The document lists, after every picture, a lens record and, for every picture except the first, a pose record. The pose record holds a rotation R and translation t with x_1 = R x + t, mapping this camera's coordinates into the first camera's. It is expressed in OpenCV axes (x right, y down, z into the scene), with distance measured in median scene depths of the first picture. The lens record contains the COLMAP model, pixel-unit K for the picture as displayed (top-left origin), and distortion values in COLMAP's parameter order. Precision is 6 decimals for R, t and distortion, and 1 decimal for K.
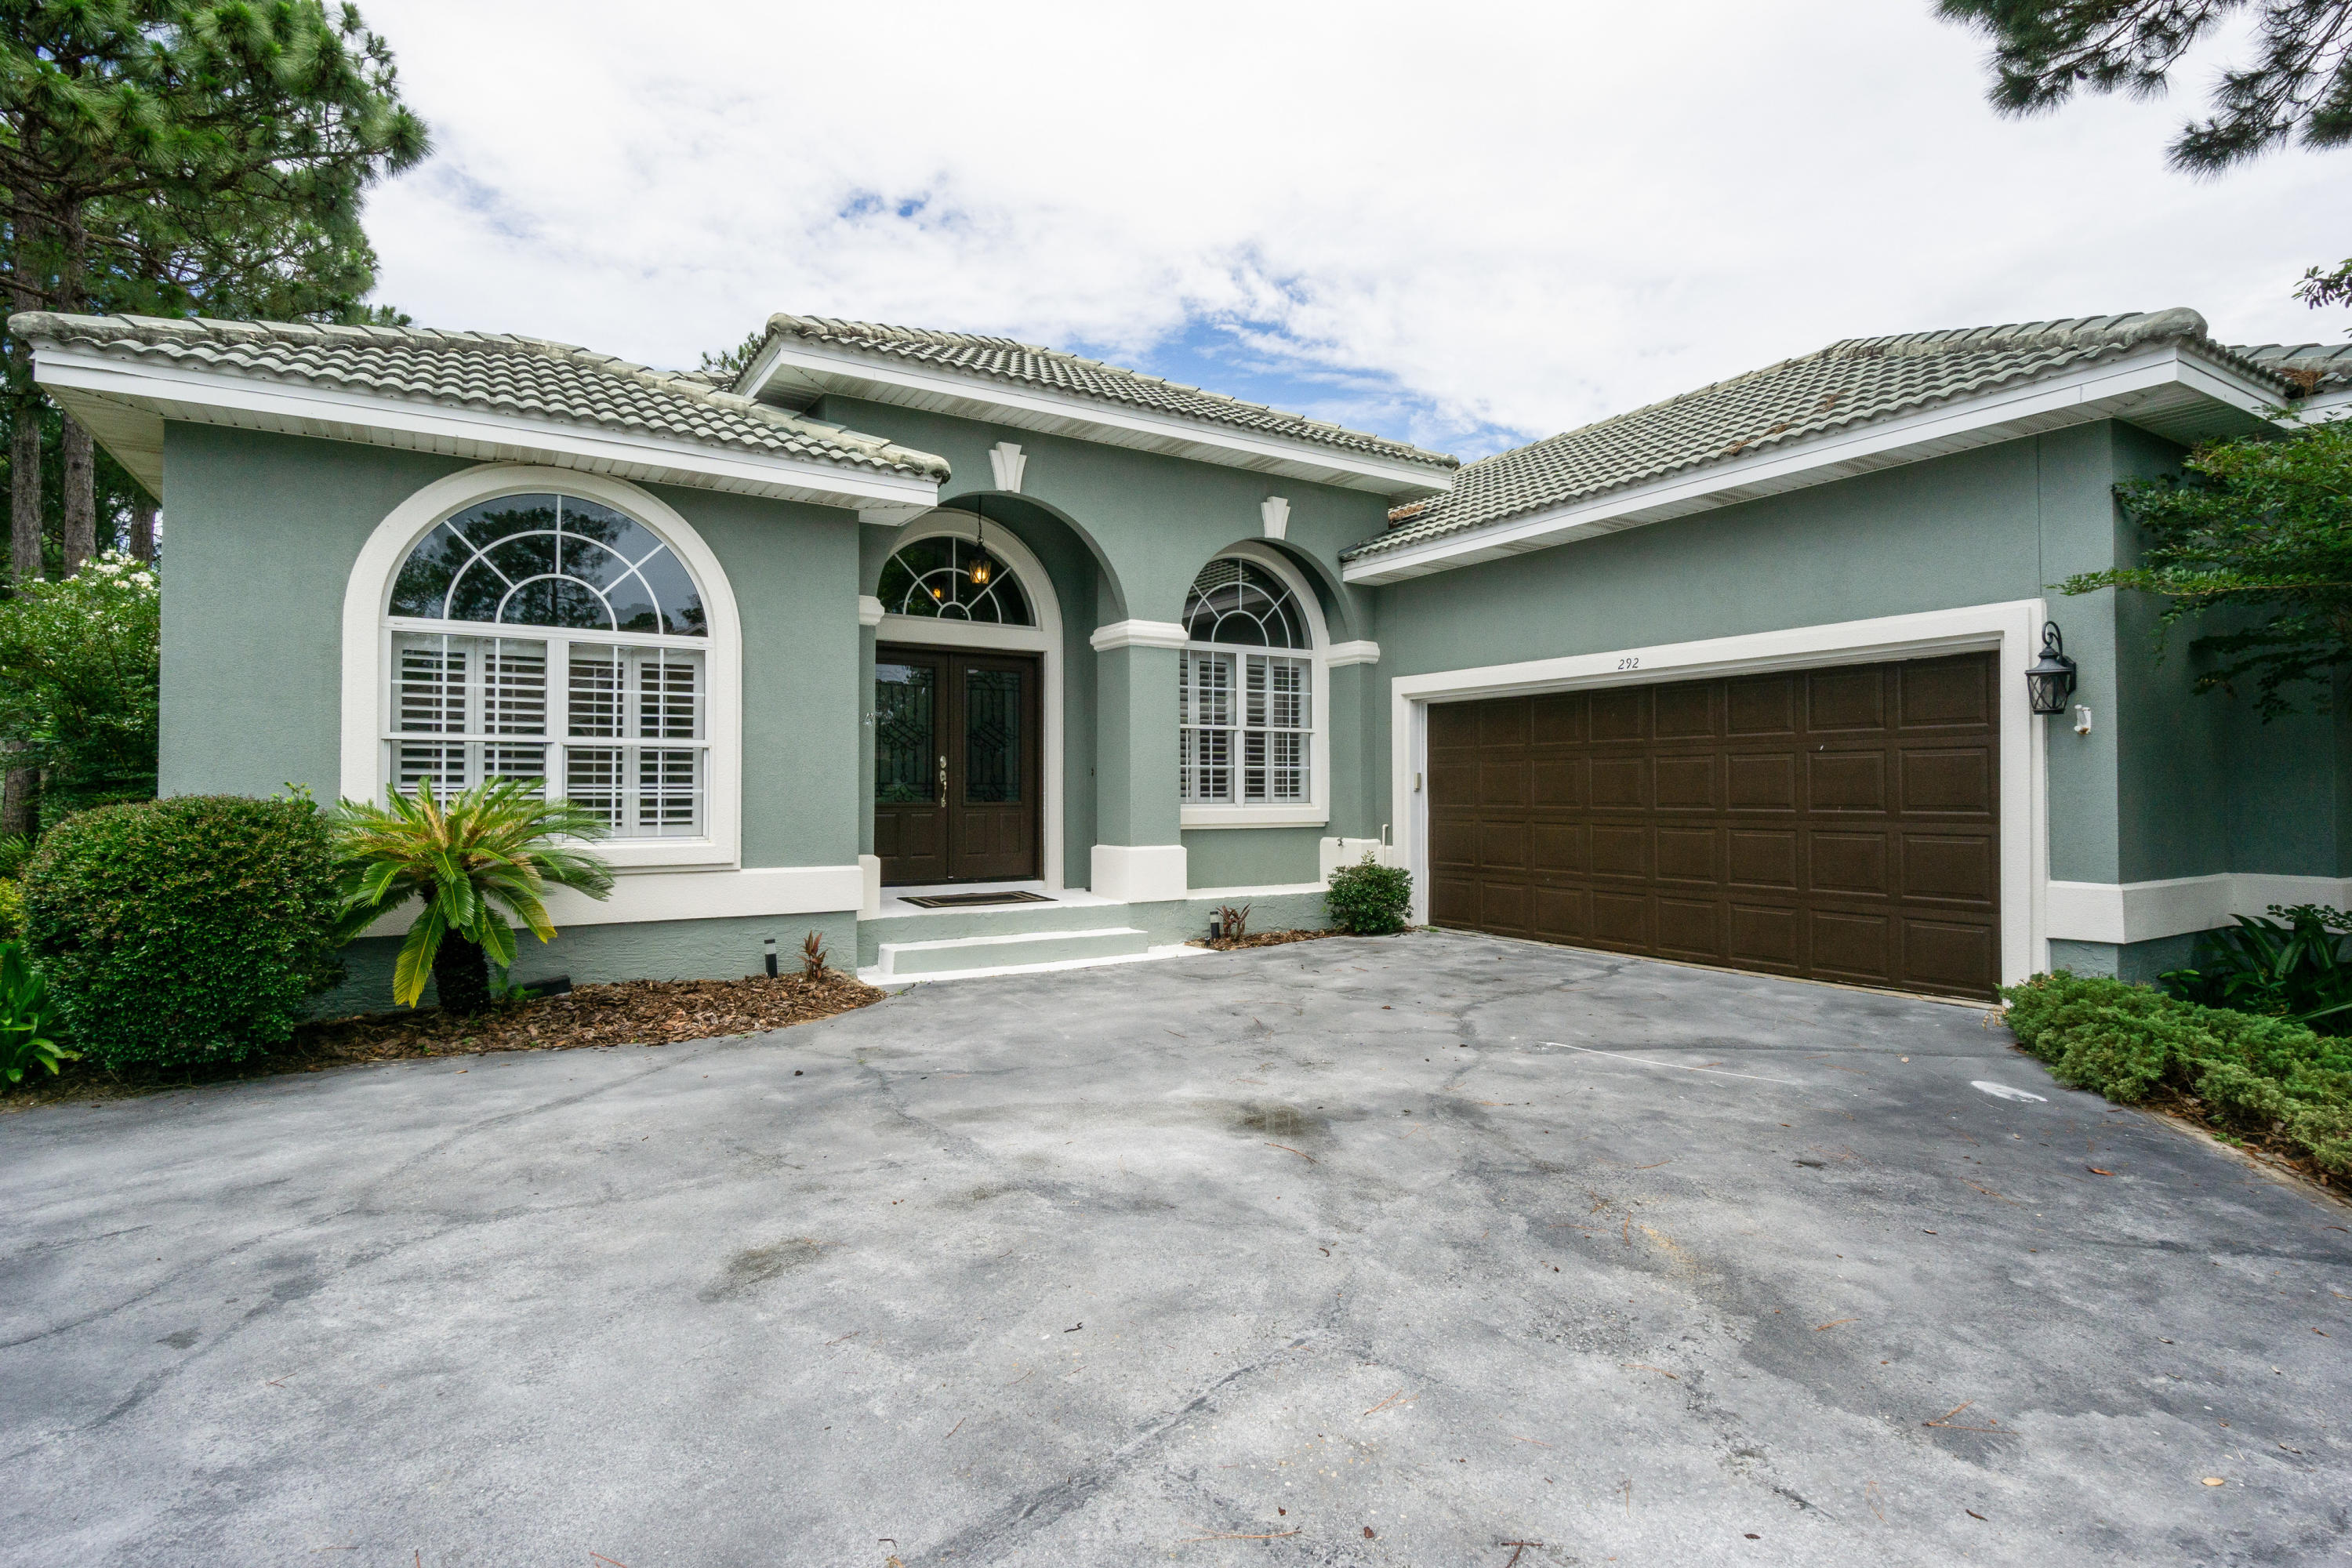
lens RADIAL K [[1163.8, 0, 1178.4], [0, 1163.8, 782.8], [0, 0, 1]] dist [0.002167, -0.001413]
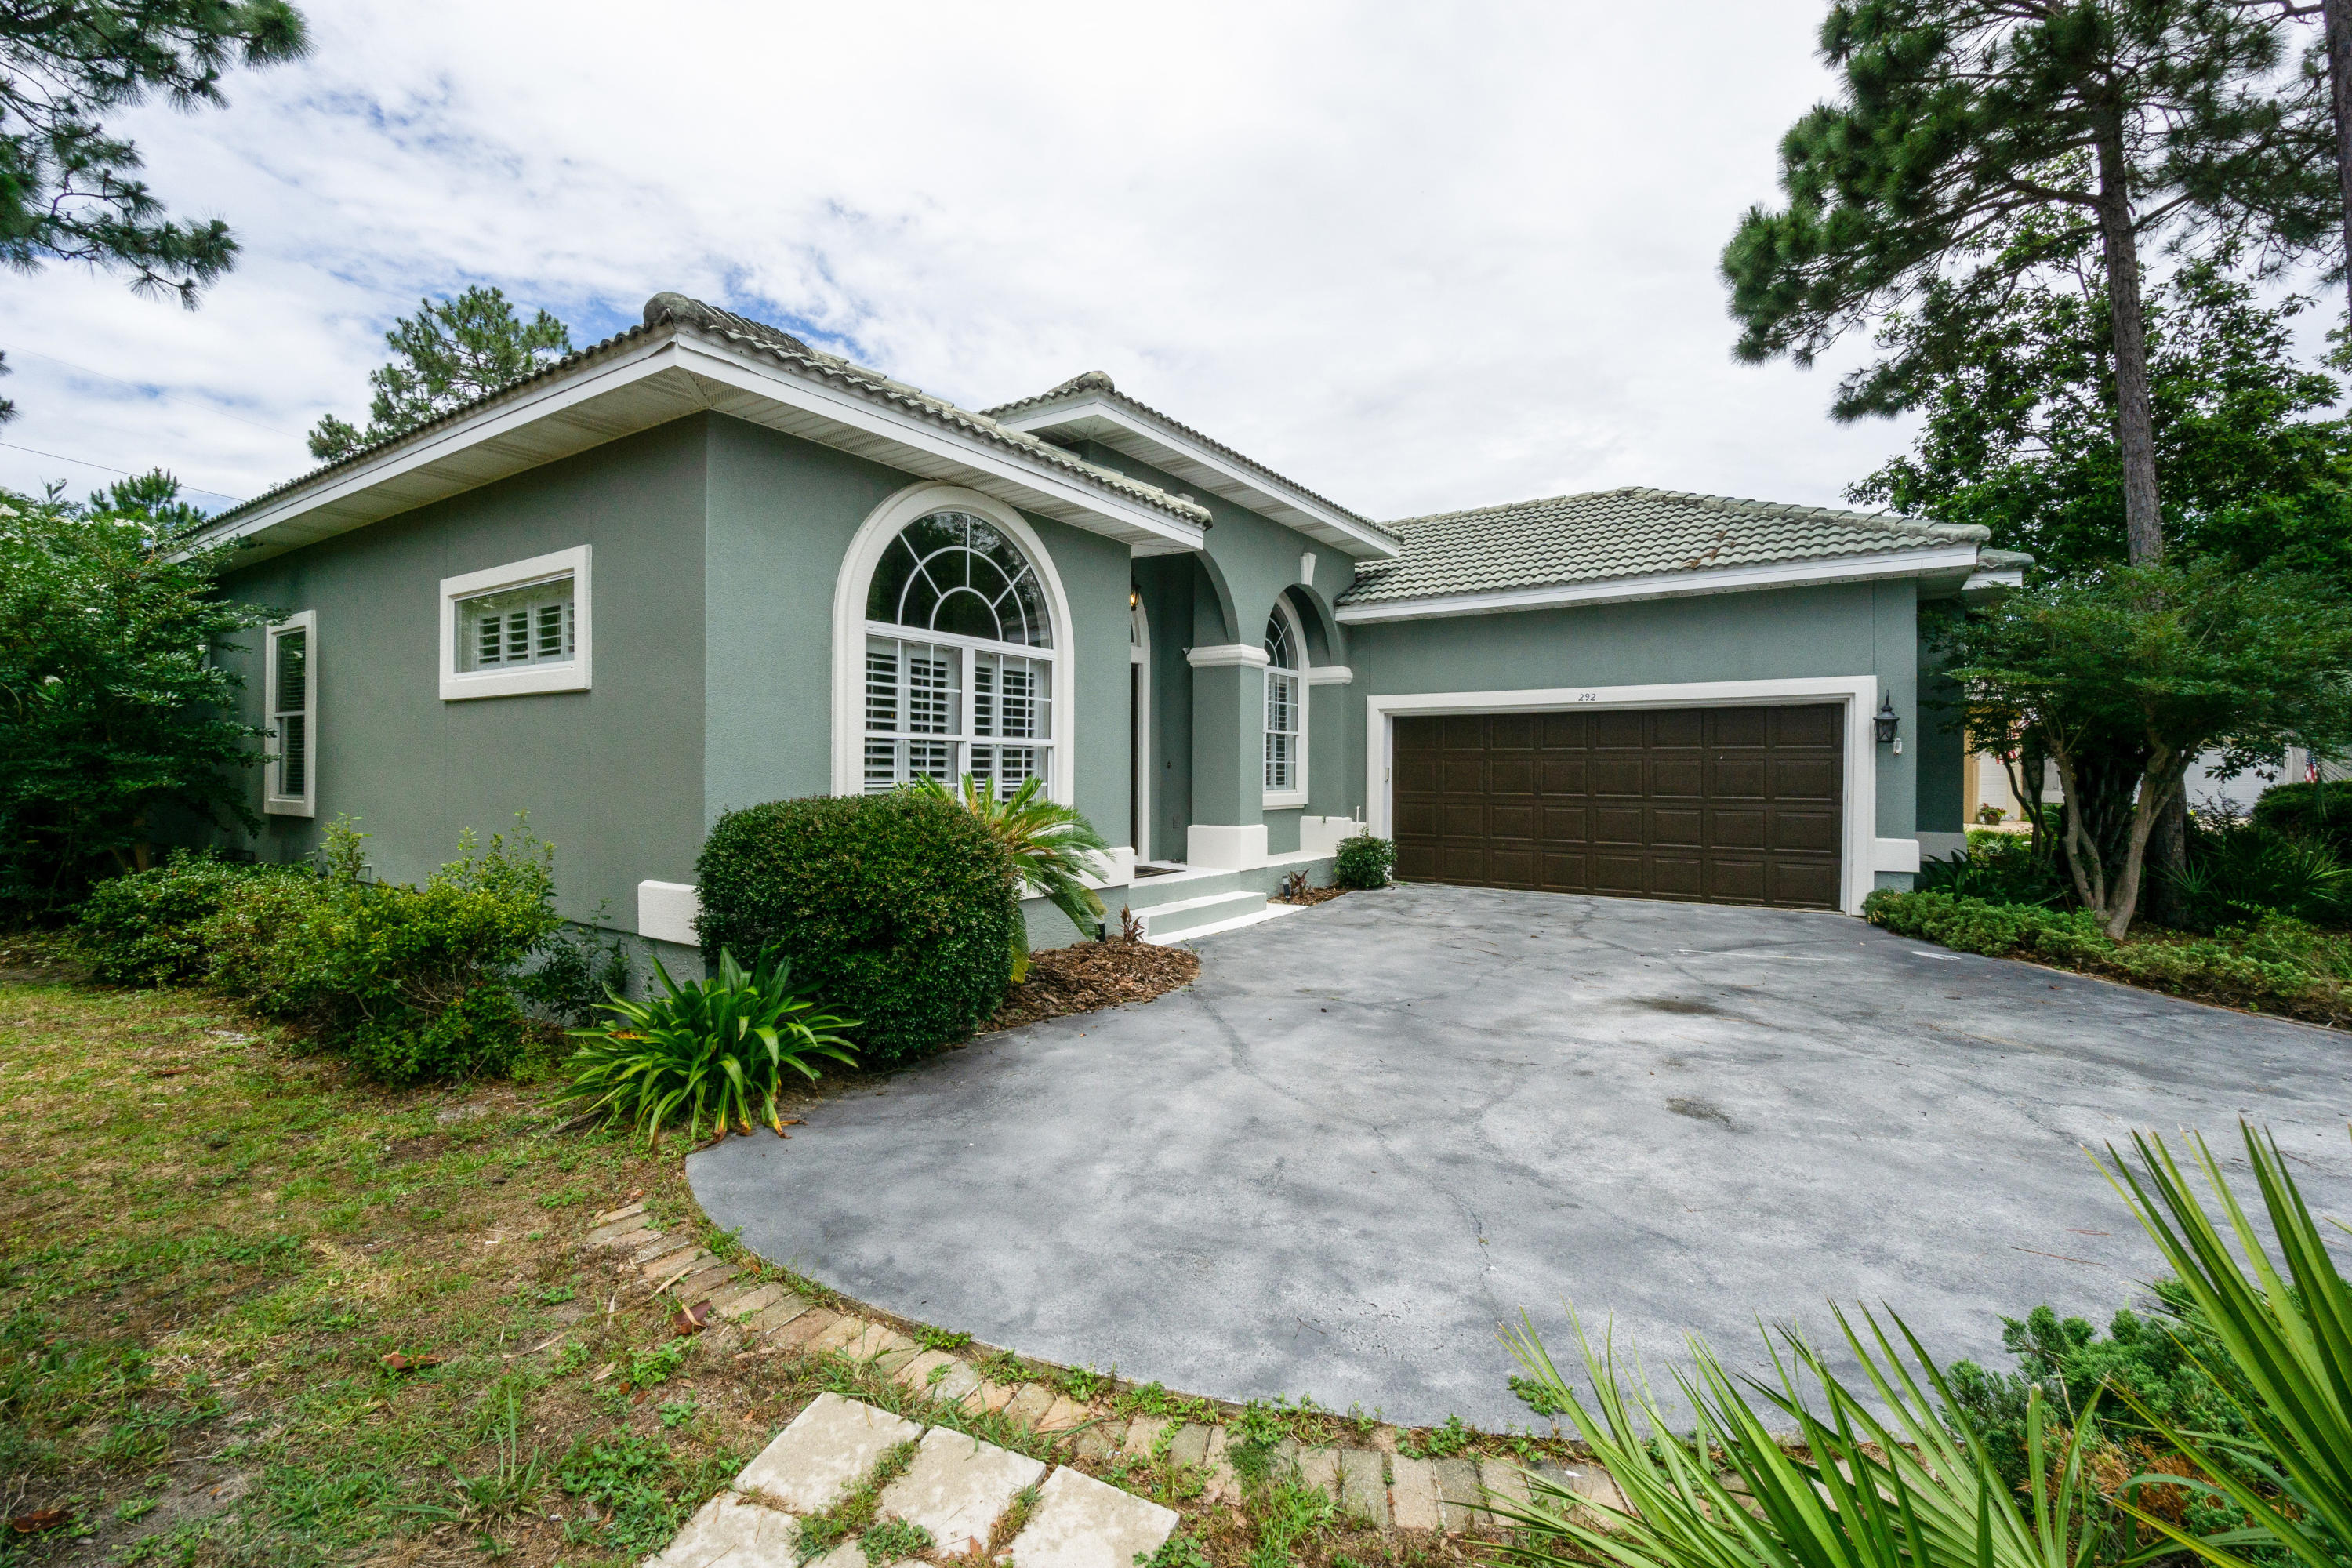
lens RADIAL K [[1011.7, 0, 1181.8], [0, 1011.7, 782.1], [0, 0, 1]] dist [-0.005172, 0.000131]
pose [[0.911607, 0.001877, 0.411059, -0.677378], [-0.009990, 0.999795, 0.017589, -0.013776], [-0.410941, -0.020141, 0.911439, 0.042924]]
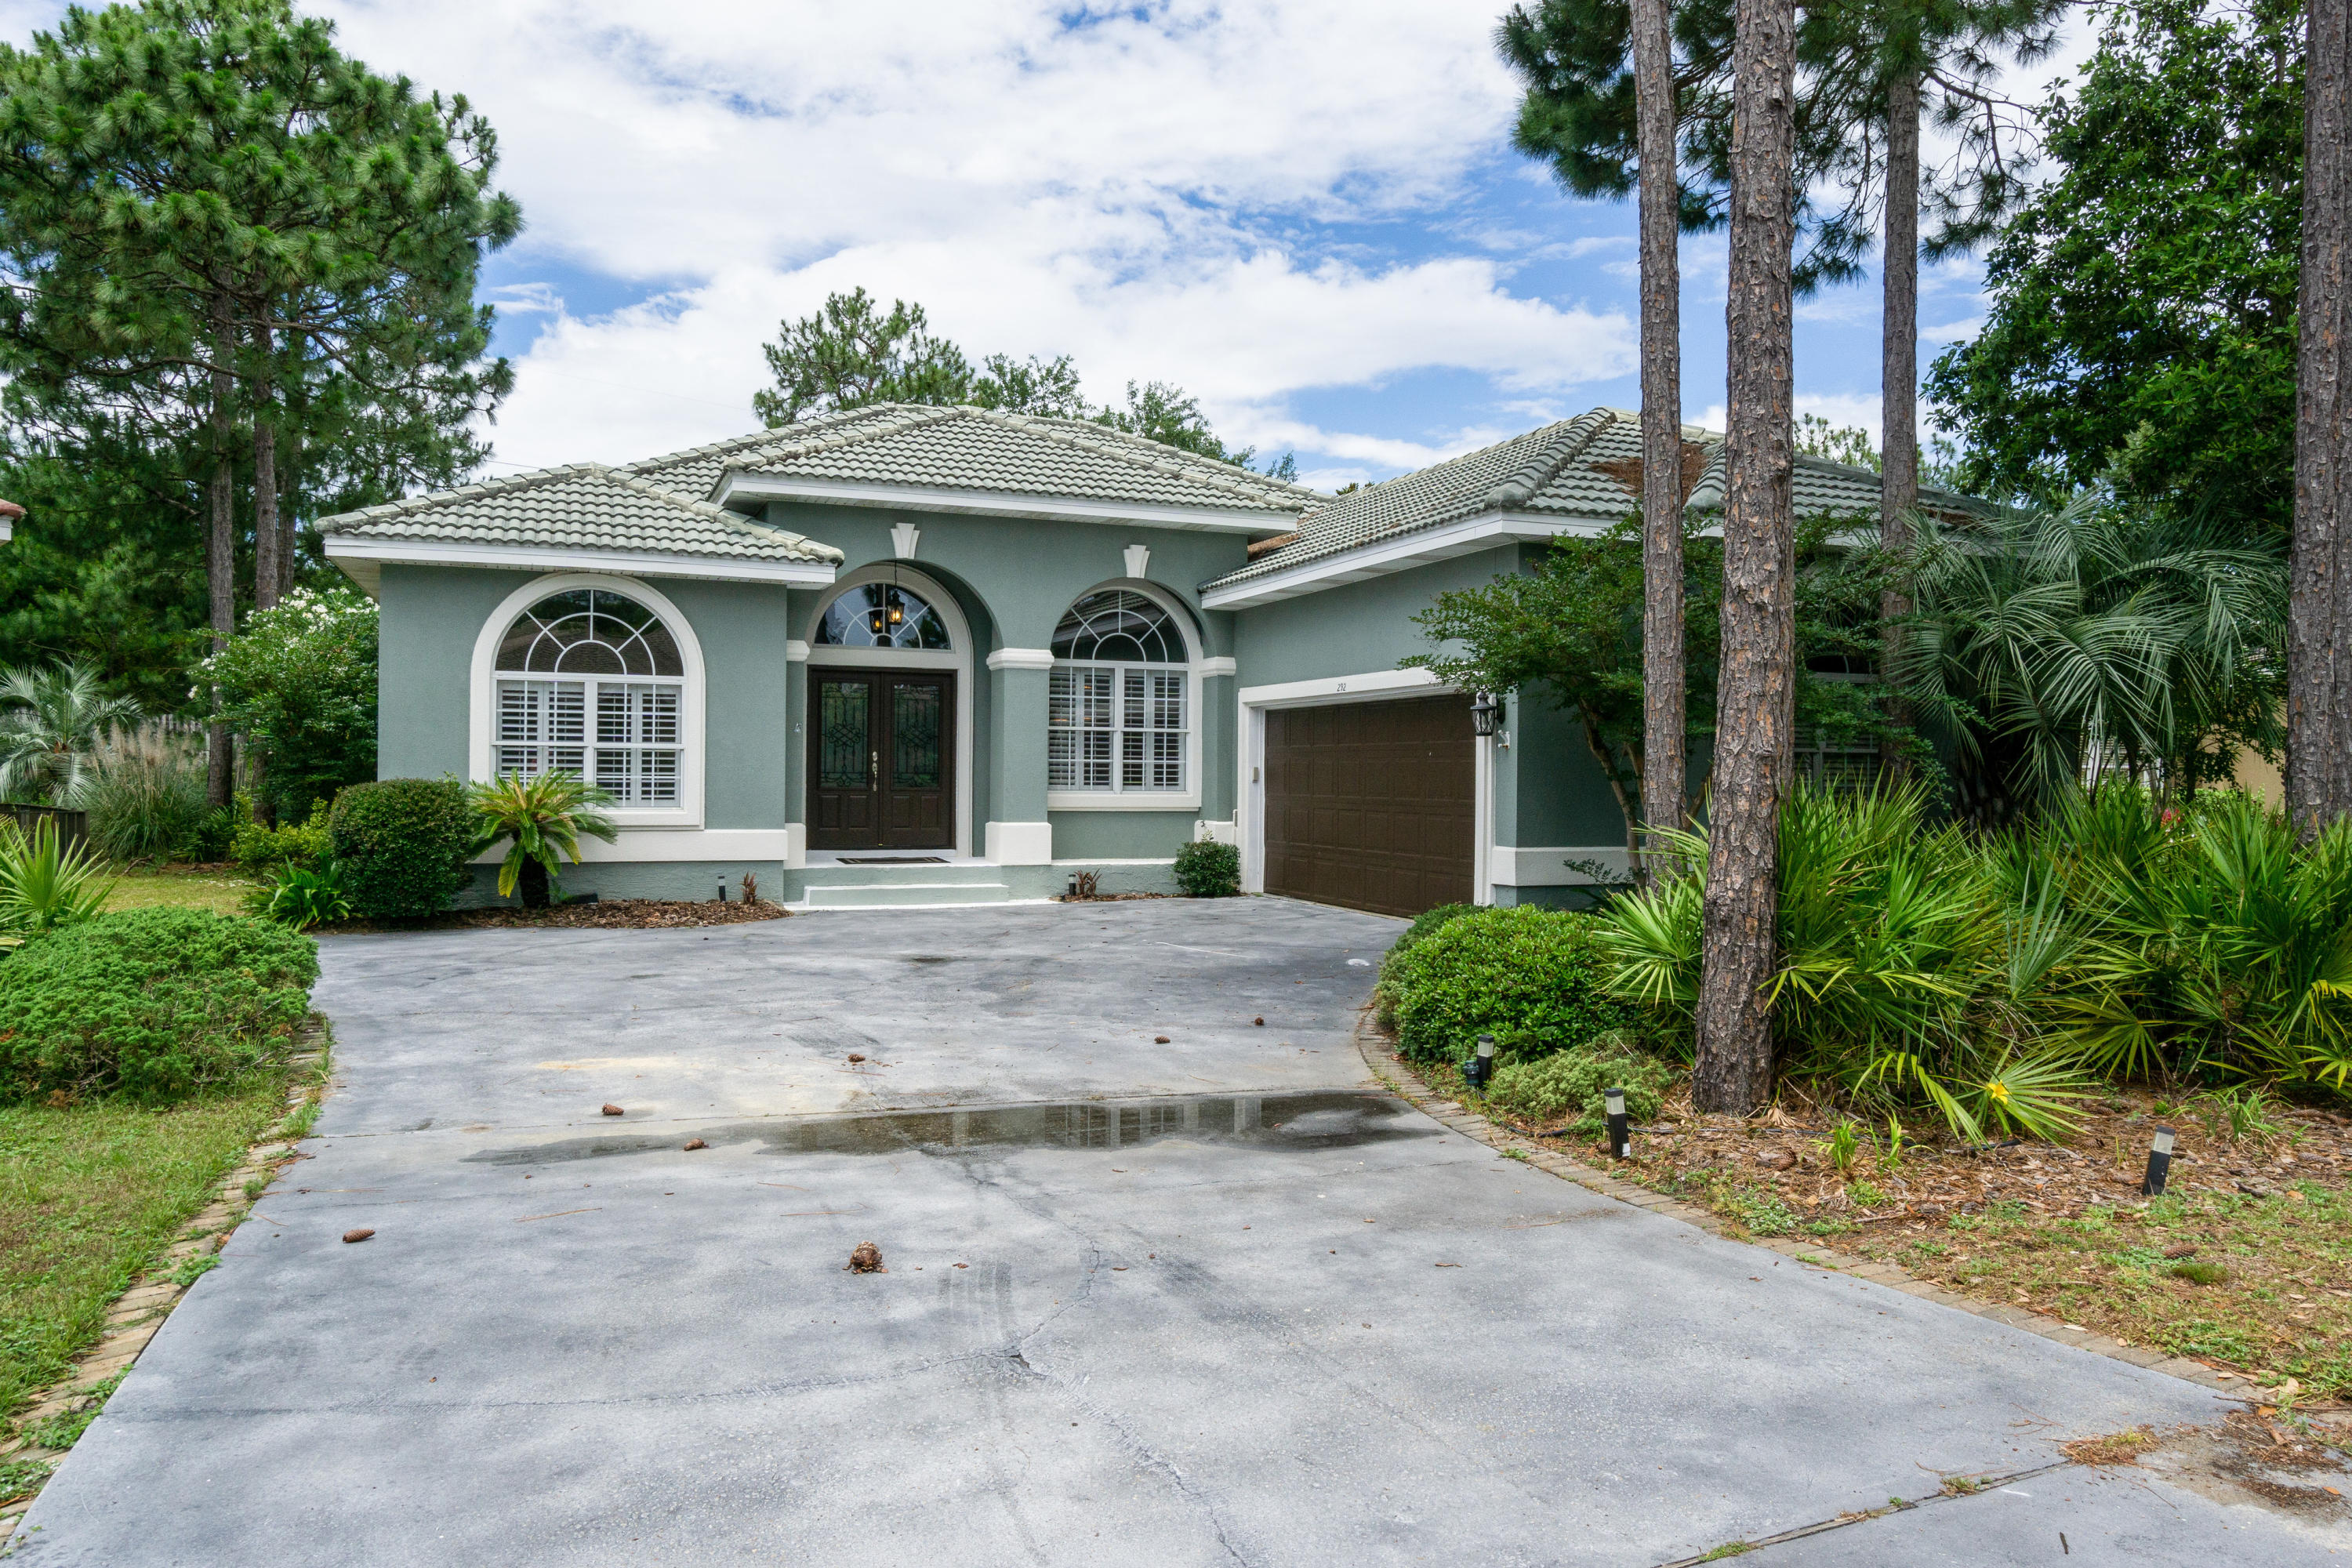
lens RADIAL K [[1607.7, 0, 1173.5], [0, 1607.7, 784.6], [0, 0, 1]] dist [-0.004716, 0.001382]
pose [[0.982339, 0.009575, -0.186862, 0.599446], [-0.007406, 0.999897, 0.012302, -0.014165], [0.186961, -0.010701, 0.982309, -0.915135]]
